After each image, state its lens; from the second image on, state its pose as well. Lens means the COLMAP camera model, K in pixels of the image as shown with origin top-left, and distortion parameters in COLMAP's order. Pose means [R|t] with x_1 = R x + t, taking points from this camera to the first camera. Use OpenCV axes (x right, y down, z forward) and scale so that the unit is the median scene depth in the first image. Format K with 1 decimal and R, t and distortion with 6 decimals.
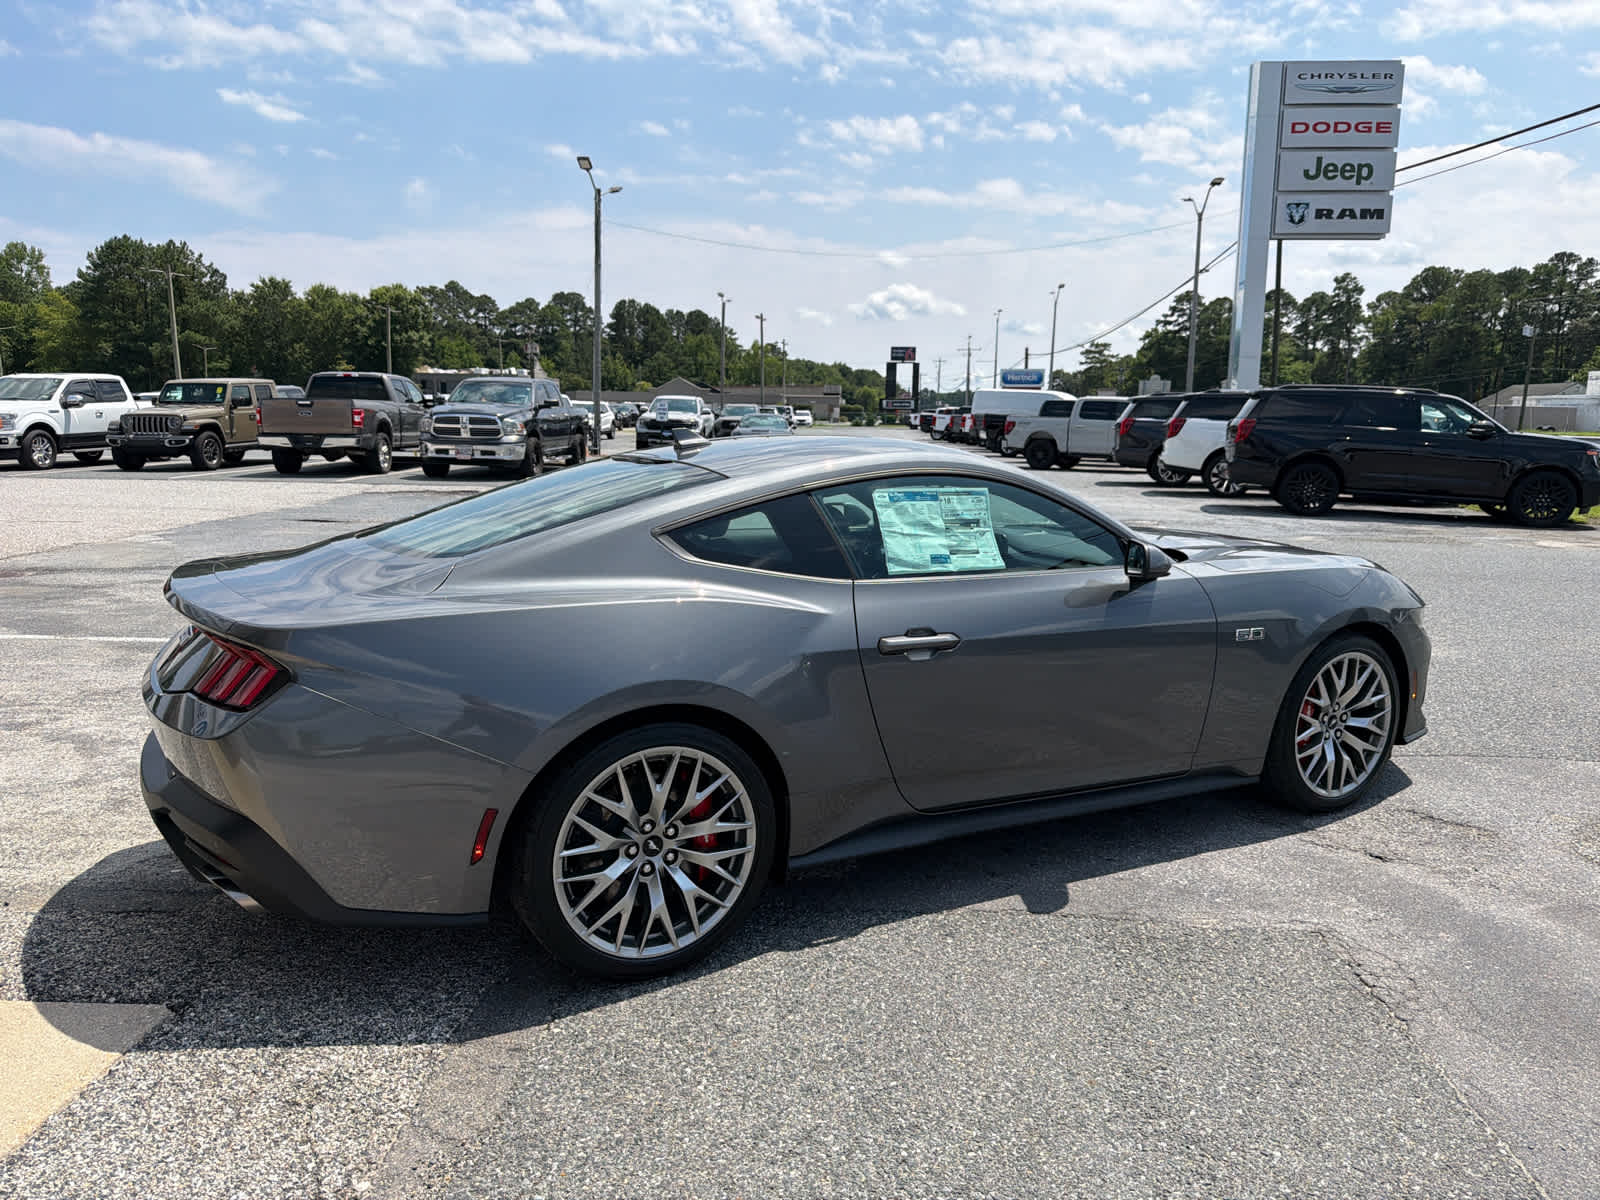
lens RADIAL K [[1119.7, 0, 821.9], [0, 1119.7, 602.7], [0, 0, 1]] dist [0.038760, -0.057072]
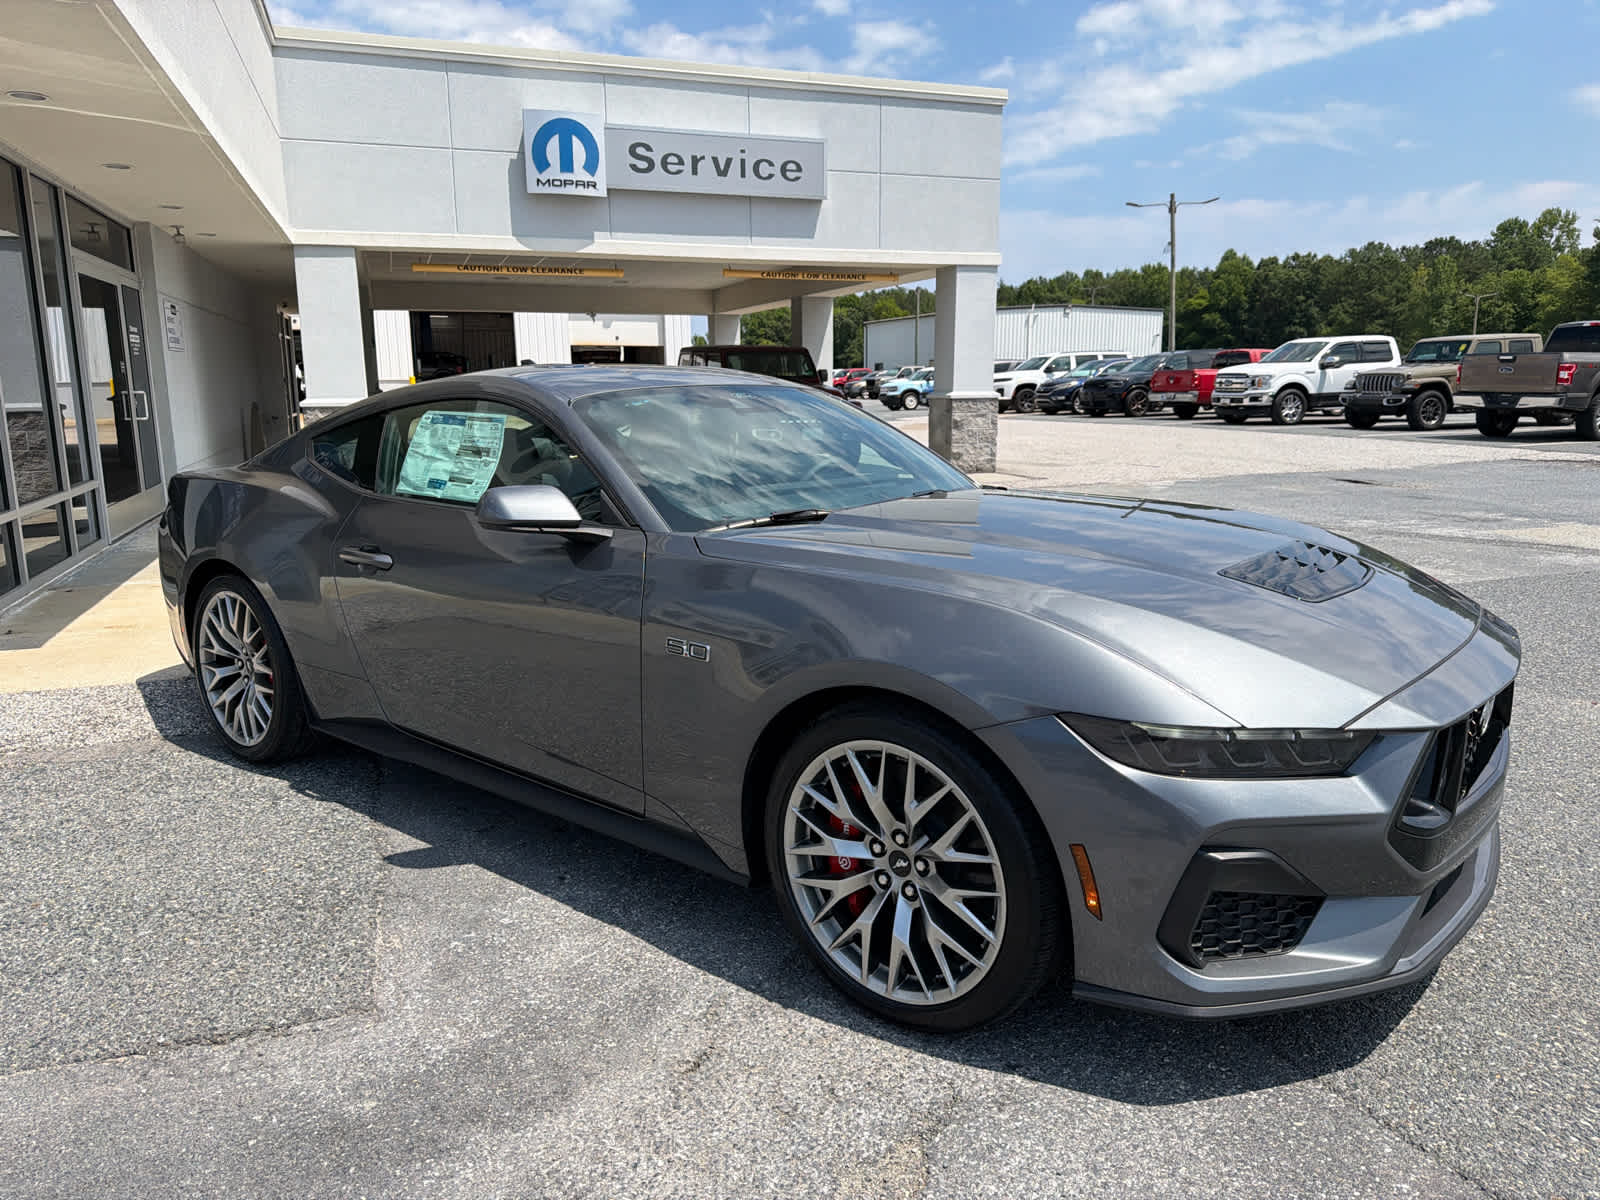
lens RADIAL K [[1130.2, 0, 814.8], [0, 1130.2, 599.9], [0, 0, 1]] dist [0.081378, -0.118224]
pose [[0.381689, 0.163599, -0.909697, 0.182285], [-0.141554, 0.982947, 0.117379, -0.016206], [0.913387, 0.083969, 0.398338, 0.143096]]
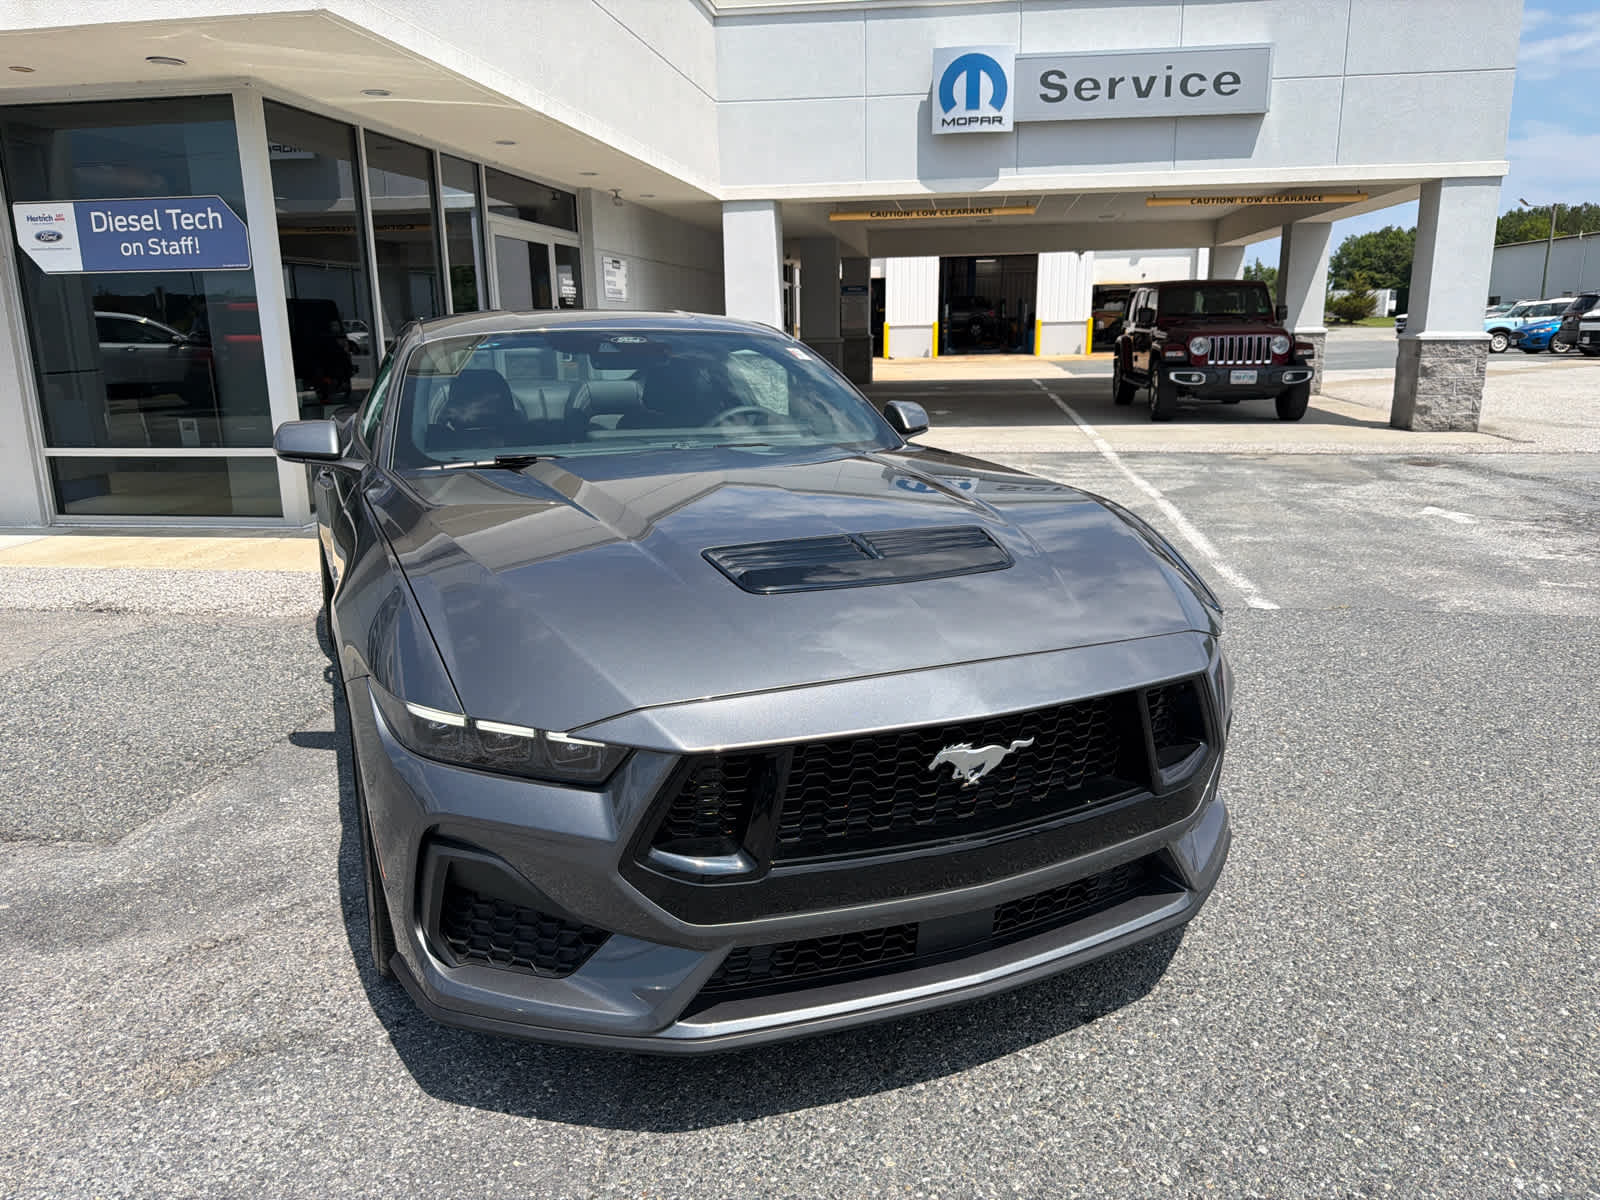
lens RADIAL K [[1140.4, 0, 814.9], [0, 1140.4, 604.9], [0, 0, 1]] dist [0.008039, -0.012725]
pose [[-0.101900, 0.228502, -0.968196, 0.189459], [-0.153534, 0.957988, 0.242252, -0.032255], [0.982875, 0.173337, -0.062537, 0.241842]]
